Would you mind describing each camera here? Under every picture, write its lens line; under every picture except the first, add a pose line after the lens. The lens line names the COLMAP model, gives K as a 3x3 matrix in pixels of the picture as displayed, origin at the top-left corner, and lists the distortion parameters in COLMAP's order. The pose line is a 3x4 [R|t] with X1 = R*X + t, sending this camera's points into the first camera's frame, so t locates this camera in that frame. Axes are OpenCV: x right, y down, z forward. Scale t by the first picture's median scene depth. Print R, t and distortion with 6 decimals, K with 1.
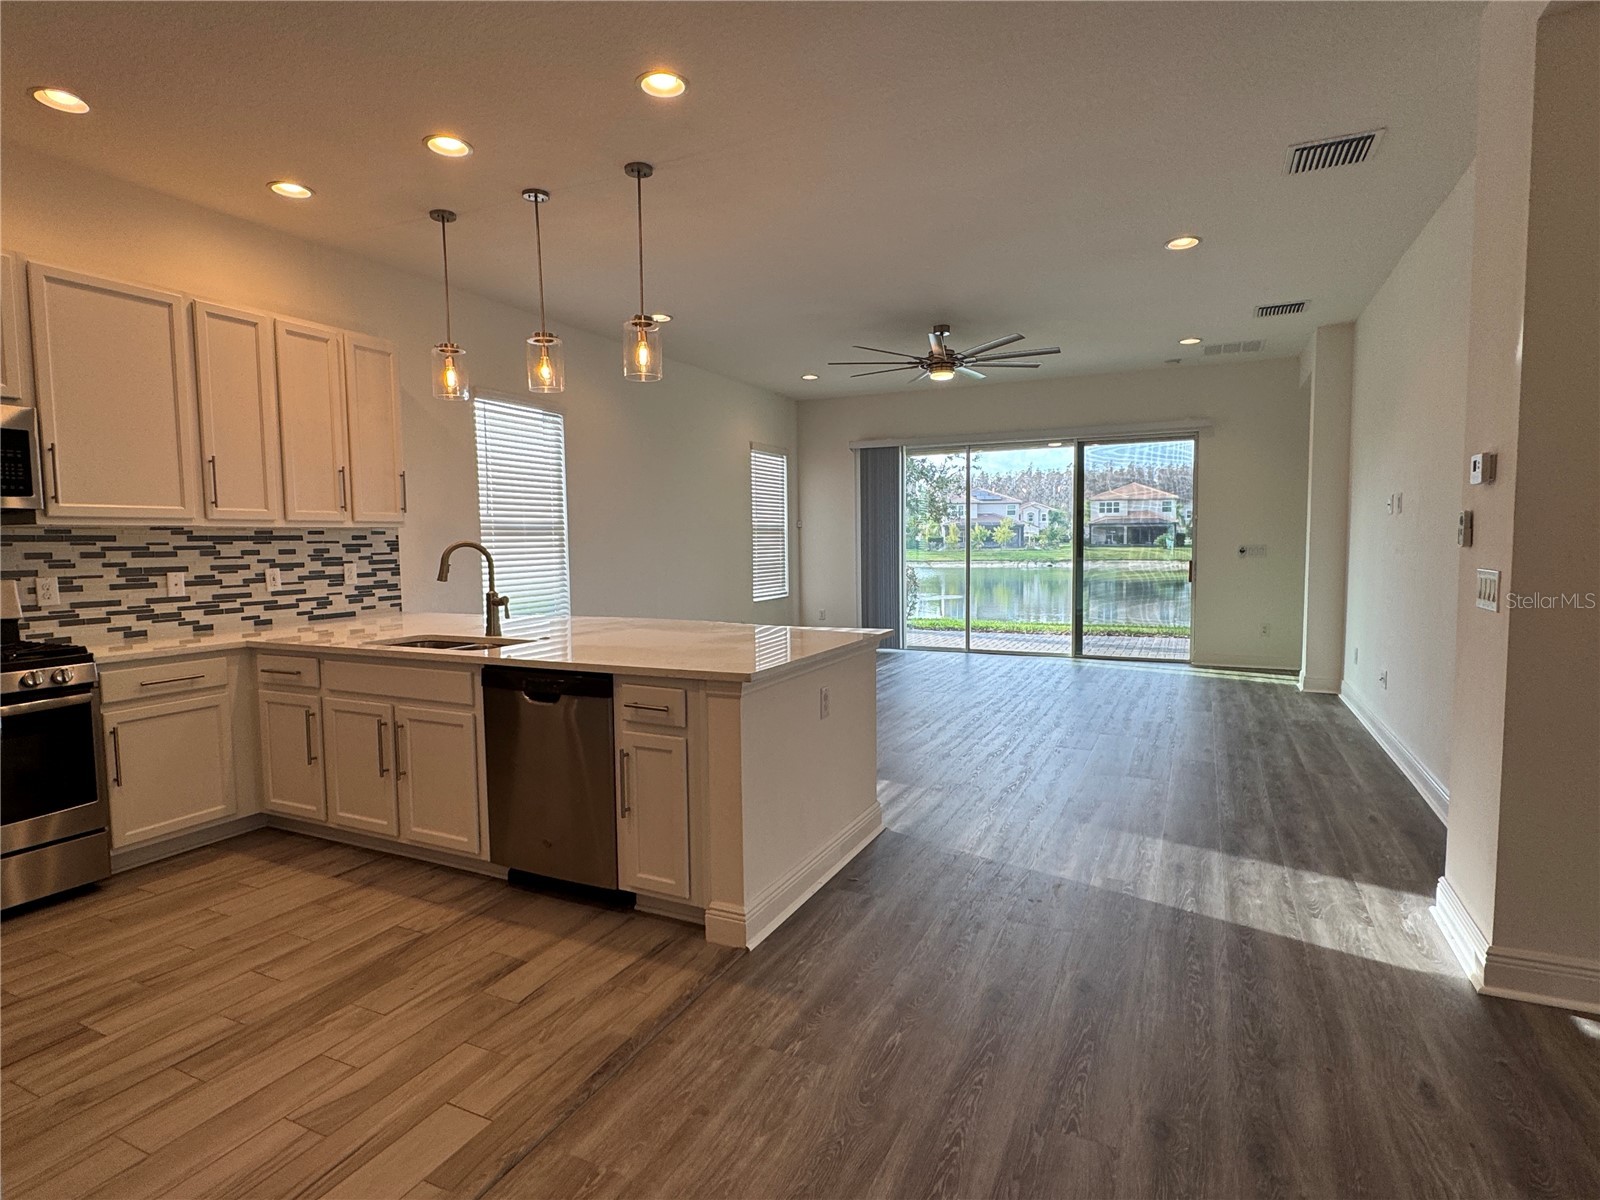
lens RADIAL K [[842.2, 0, 799.4], [0, 842.2, 597.7], [0, 0, 1]] dist [-0.000717, -0.000611]
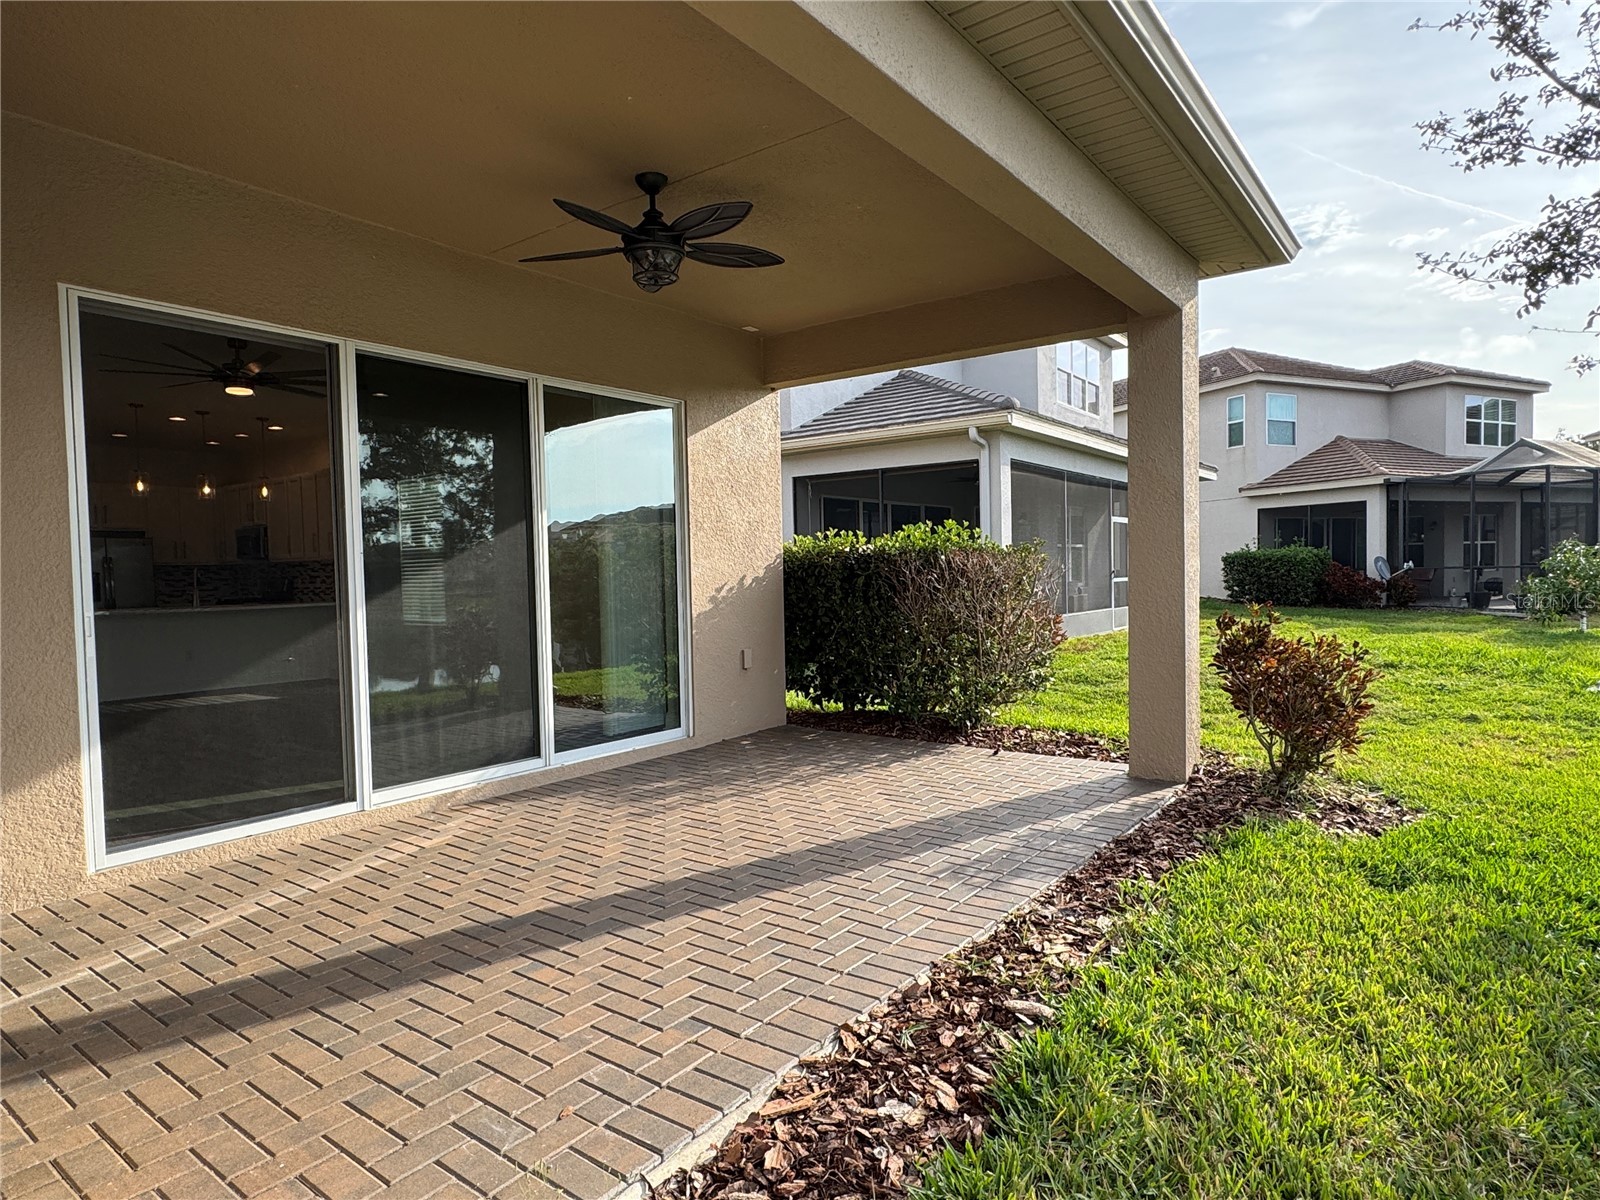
lens RADIAL K [[935.2, 0, 808.9], [0, 935.2, 605.9], [0, 0, 1]] dist [-0.000242, -0.001362]
pose [[-0.200495, 0.048788, -0.978479, 1.633703], [-0.046189, 0.997178, 0.059184, -0.167768], [0.978605, 0.057061, -0.197676, 2.774539]]
